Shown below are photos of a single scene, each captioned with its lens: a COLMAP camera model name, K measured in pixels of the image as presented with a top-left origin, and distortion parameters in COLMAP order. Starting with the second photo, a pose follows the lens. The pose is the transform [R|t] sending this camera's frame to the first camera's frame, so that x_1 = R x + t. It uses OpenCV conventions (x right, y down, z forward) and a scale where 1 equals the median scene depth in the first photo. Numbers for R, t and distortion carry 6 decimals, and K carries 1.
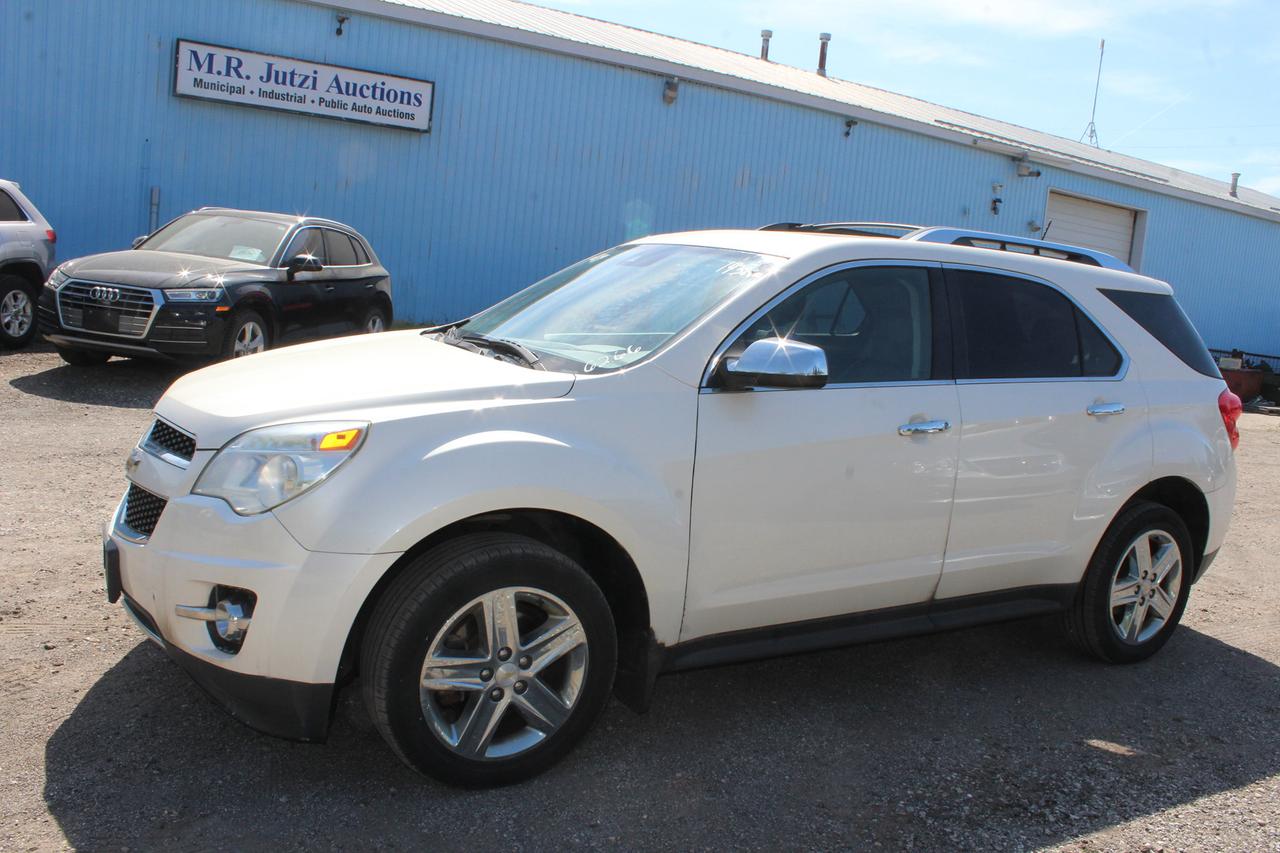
lens RADIAL K [[1052.2, 0, 640.0], [0, 1052.2, 426.5], [0, 0, 1]] dist [-0.157206, 0.141874]
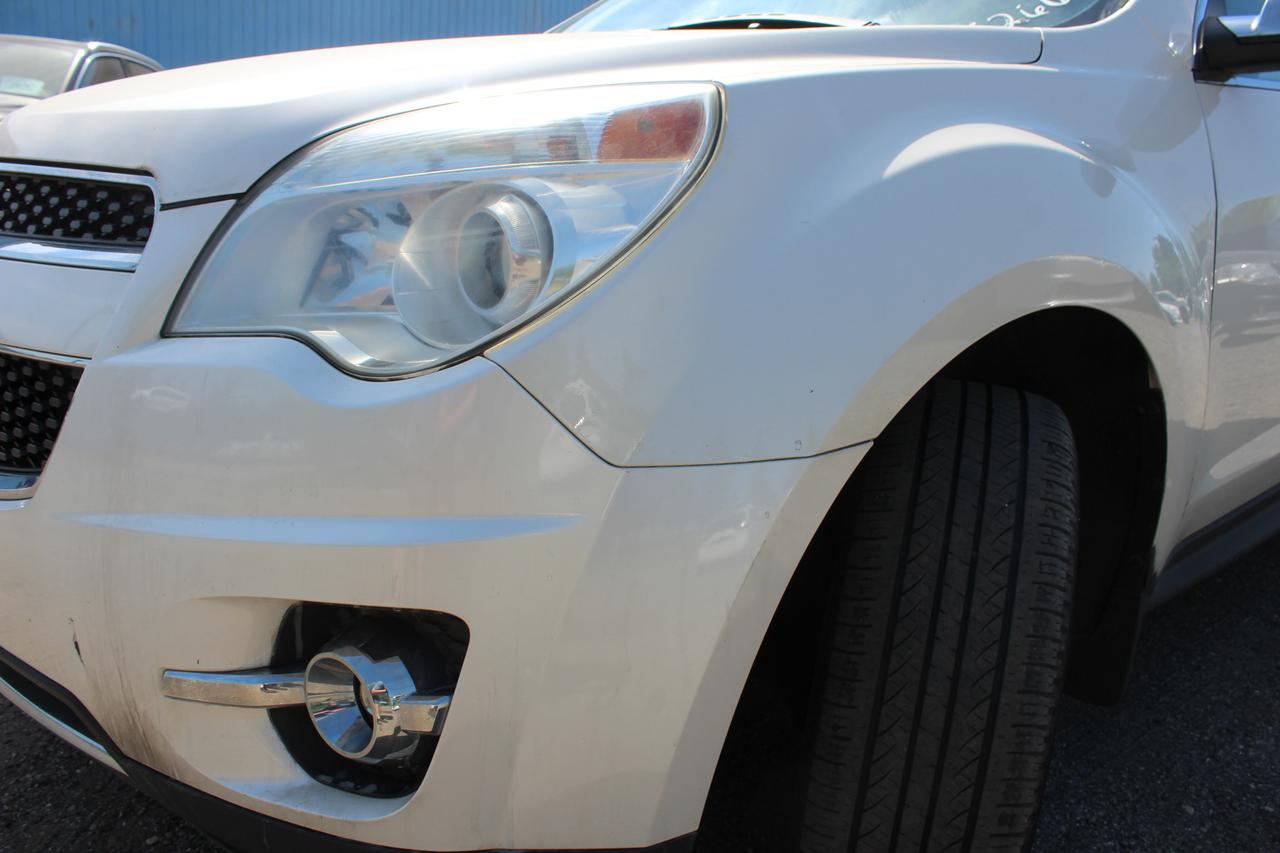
lens RADIAL K [[1052.2, 0, 640.0], [0, 1052.2, 426.5], [0, 0, 1]] dist [-0.157206, 0.141874]
pose [[0.980018, -0.084212, 0.180203, -0.353817], [0.063468, 0.990990, 0.117944, 0.066323], [-0.188511, -0.104150, 0.976533, 0.651796]]
